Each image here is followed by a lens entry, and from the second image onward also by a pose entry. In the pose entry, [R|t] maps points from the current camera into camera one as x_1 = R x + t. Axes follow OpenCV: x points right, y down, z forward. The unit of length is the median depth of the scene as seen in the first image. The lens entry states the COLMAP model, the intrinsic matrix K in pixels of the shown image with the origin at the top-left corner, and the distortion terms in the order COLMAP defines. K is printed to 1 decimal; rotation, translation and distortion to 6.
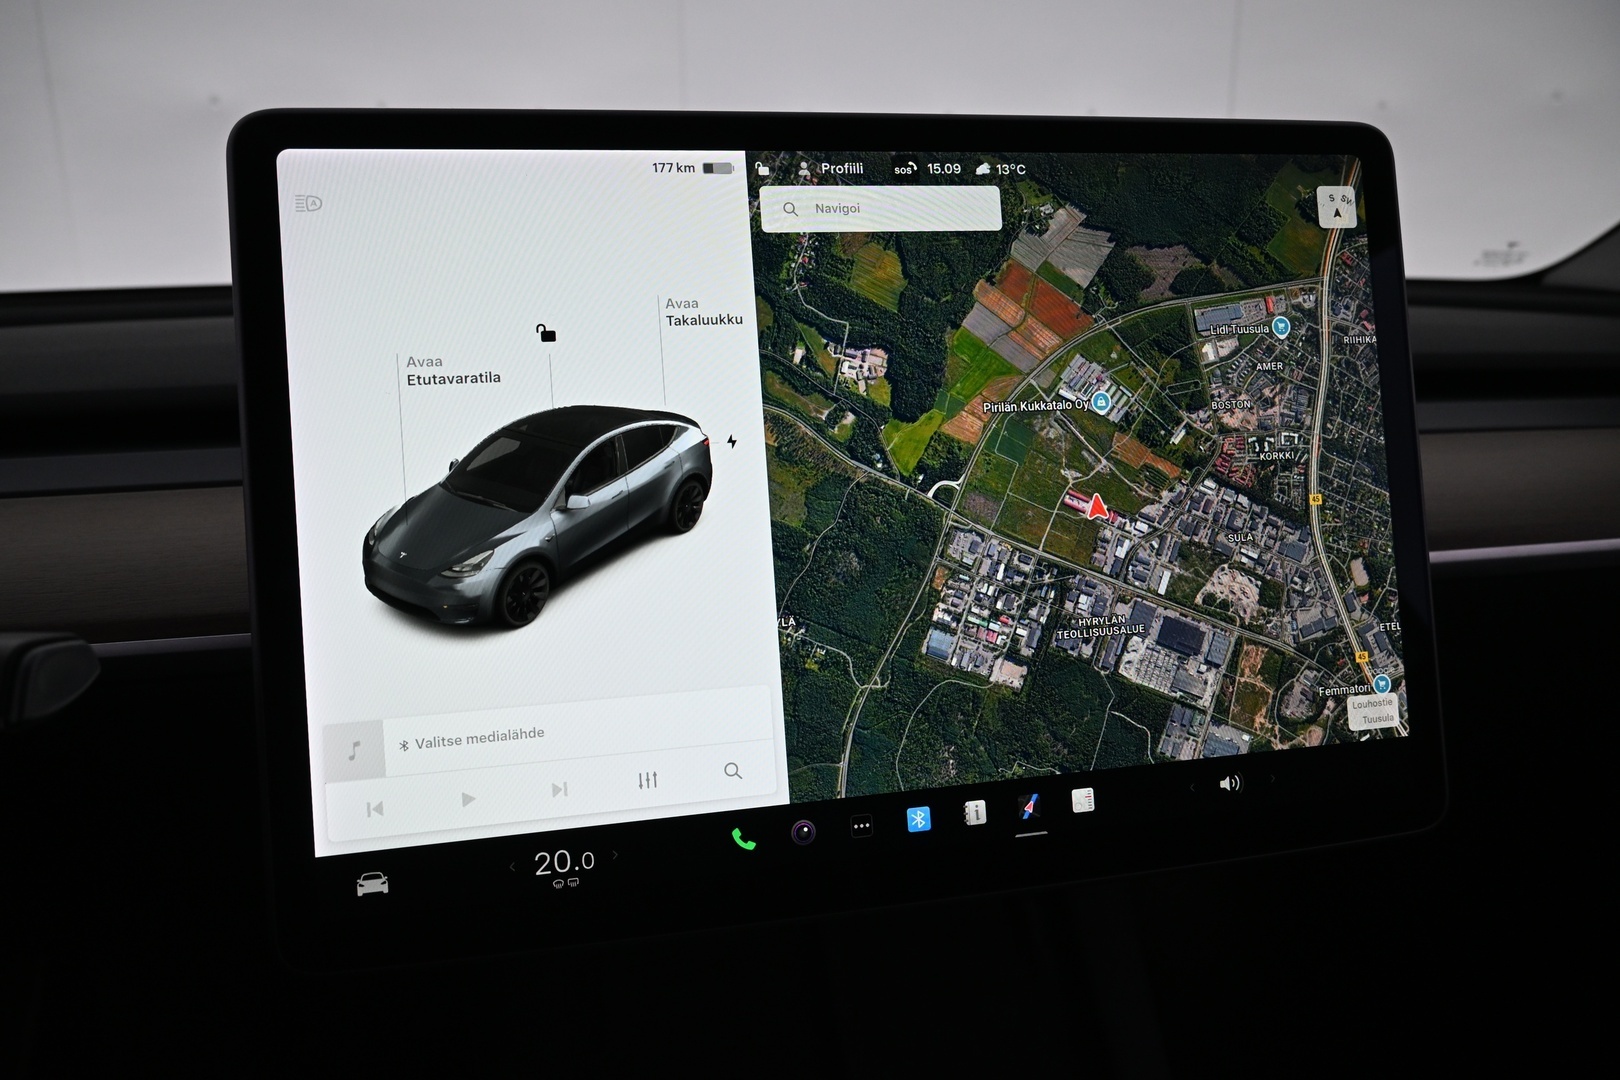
lens RADIAL K [[1164.6, 0, 810.0], [0, 1164.6, 540.0], [0, 0, 1]] dist [0.006542, 0.000948]
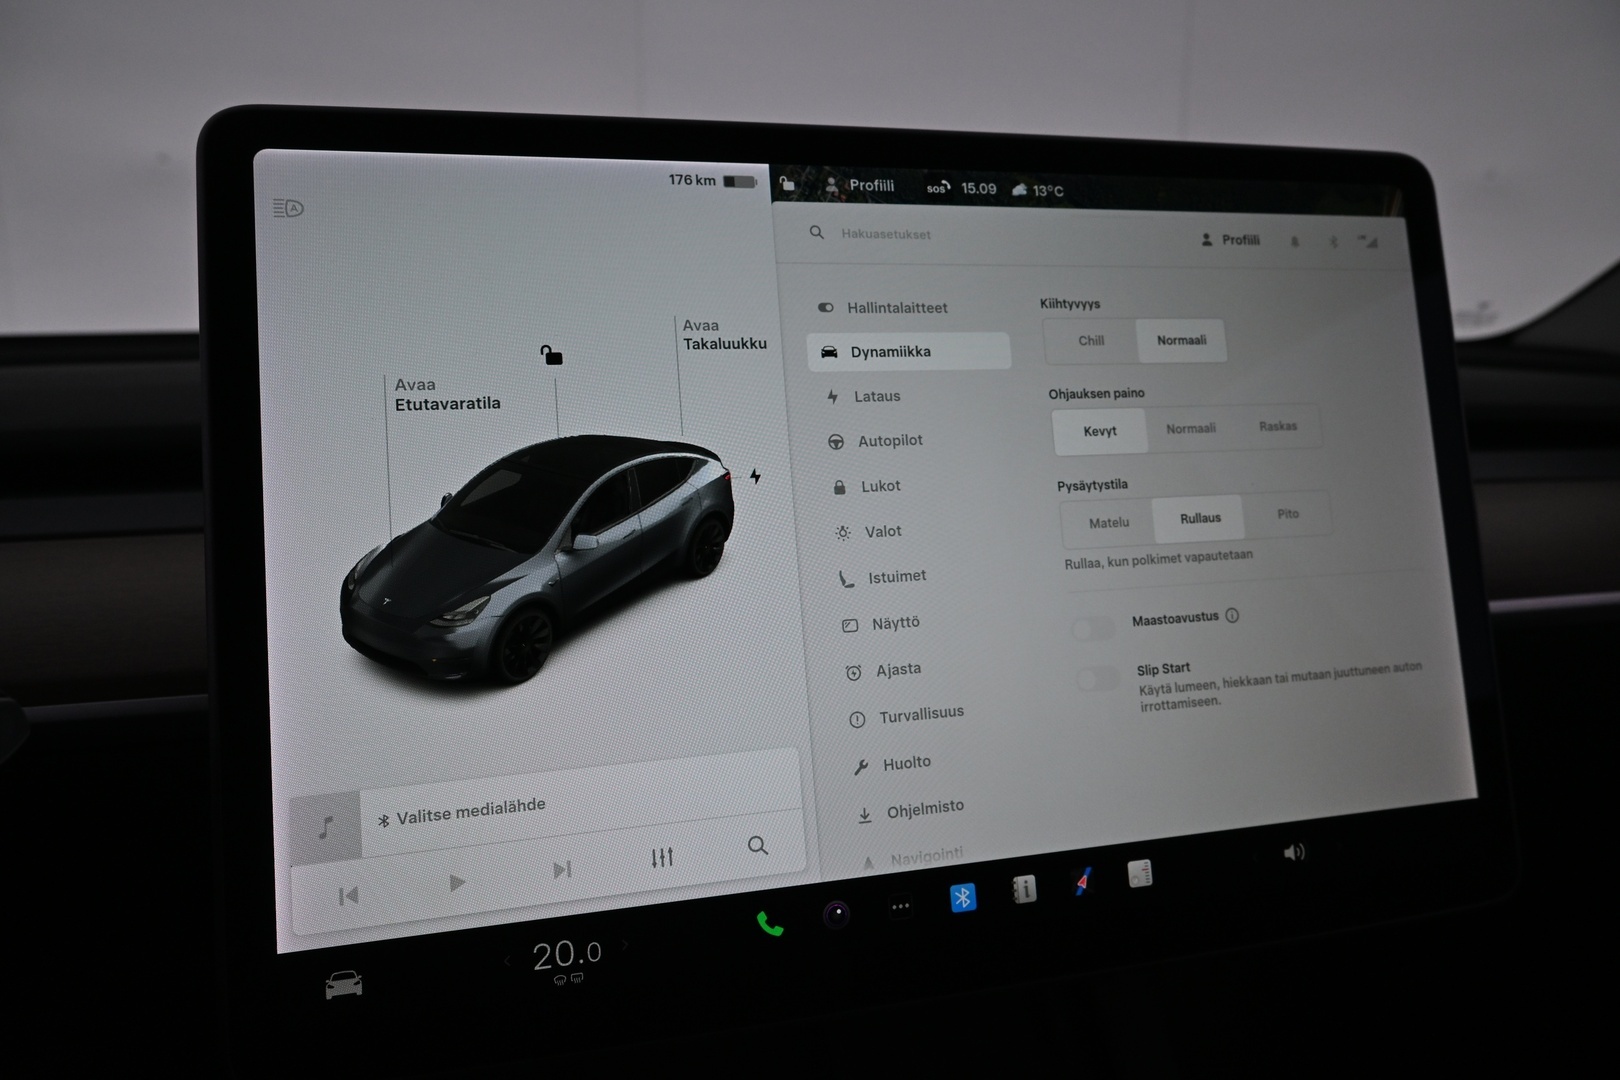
lens RADIAL K [[1117.0, 0, 802.0], [0, 1117.0, 538.4], [0, 0, 1]] dist [0.002231, 0.000081]
pose [[0.999250, -0.000214, 0.038725, -0.066002], [0.002589, 0.998117, -0.061281, 0.017331], [-0.038639, 0.061335, 0.997369, 0.138096]]
